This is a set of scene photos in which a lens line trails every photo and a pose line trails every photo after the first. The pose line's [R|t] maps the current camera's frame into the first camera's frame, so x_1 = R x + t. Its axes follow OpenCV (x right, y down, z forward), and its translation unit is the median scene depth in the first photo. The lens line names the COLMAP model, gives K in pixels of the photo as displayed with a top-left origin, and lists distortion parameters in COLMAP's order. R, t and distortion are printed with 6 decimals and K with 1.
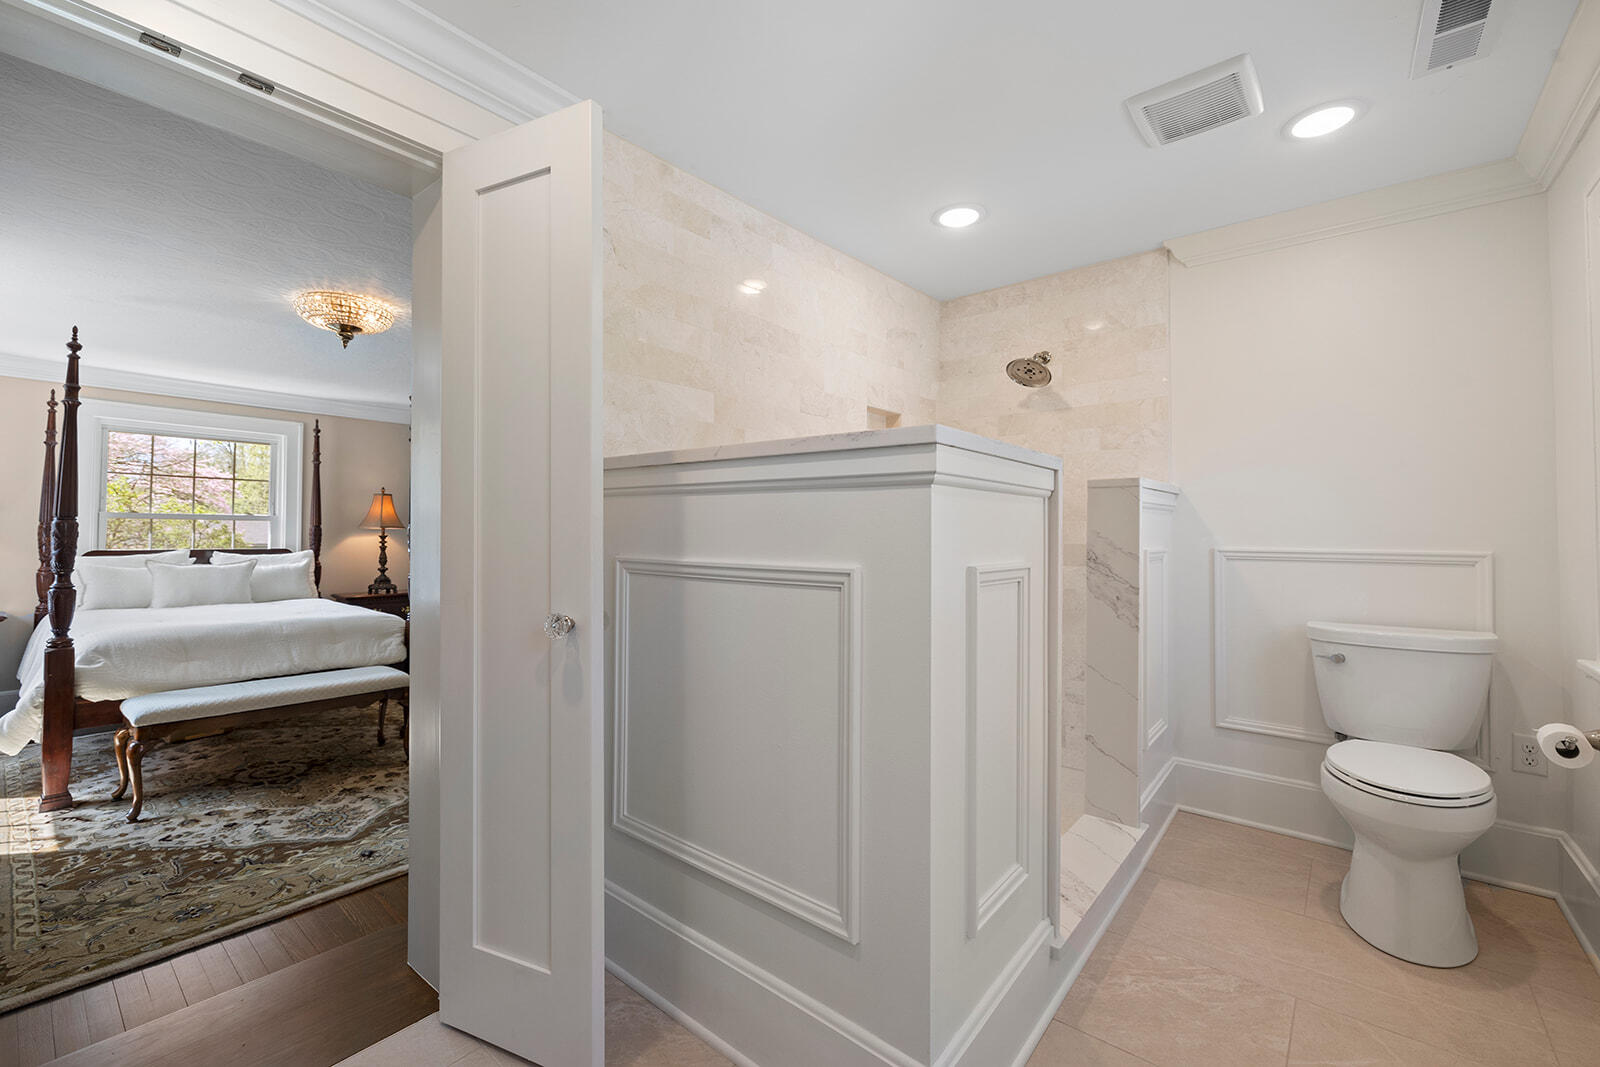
lens RADIAL K [[680.1, 0, 799.0], [0, 680.1, 535.5], [0, 0, 1]] dist [0.002022, 0.000017]
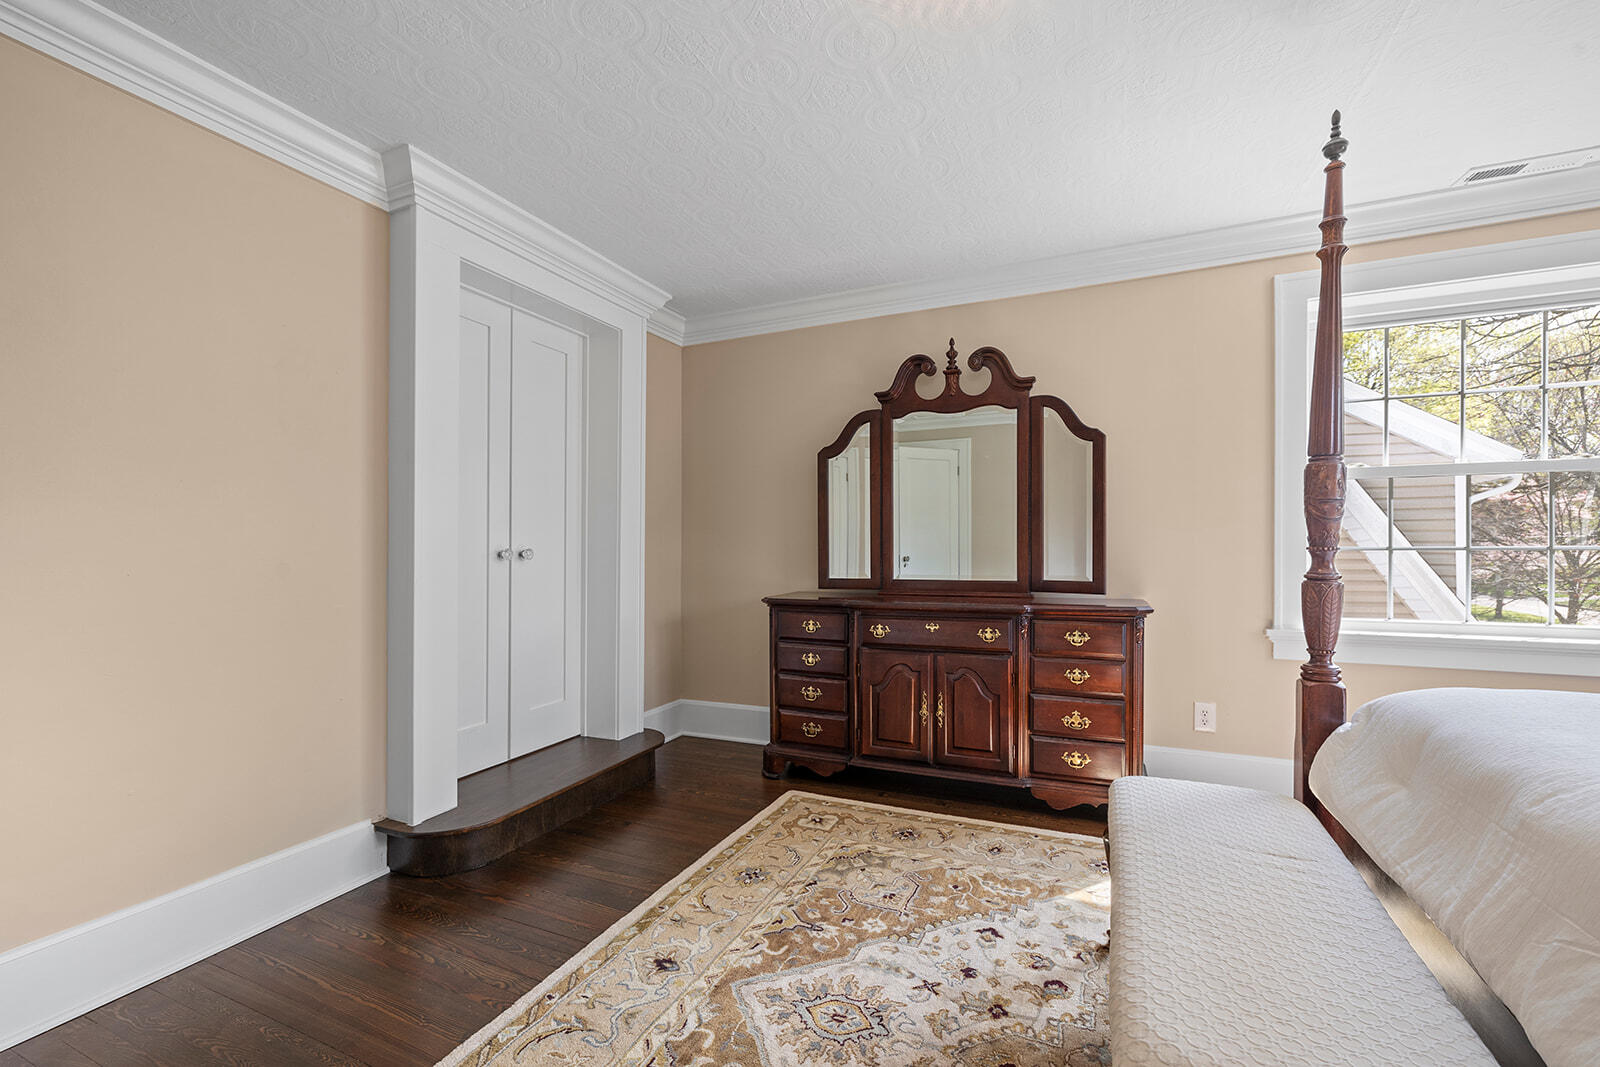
lens RADIAL K [[680.1, 0, 803.1], [0, 680.1, 538.3], [0, 0, 1]] dist [0.002022, 0.000017]
pose [[-0.963896, 0.000042, -0.266279, -0.579916], [0.002998, 0.999938, -0.010694, 0.054974], [0.266262, -0.011106, -0.963837, 1.669119]]
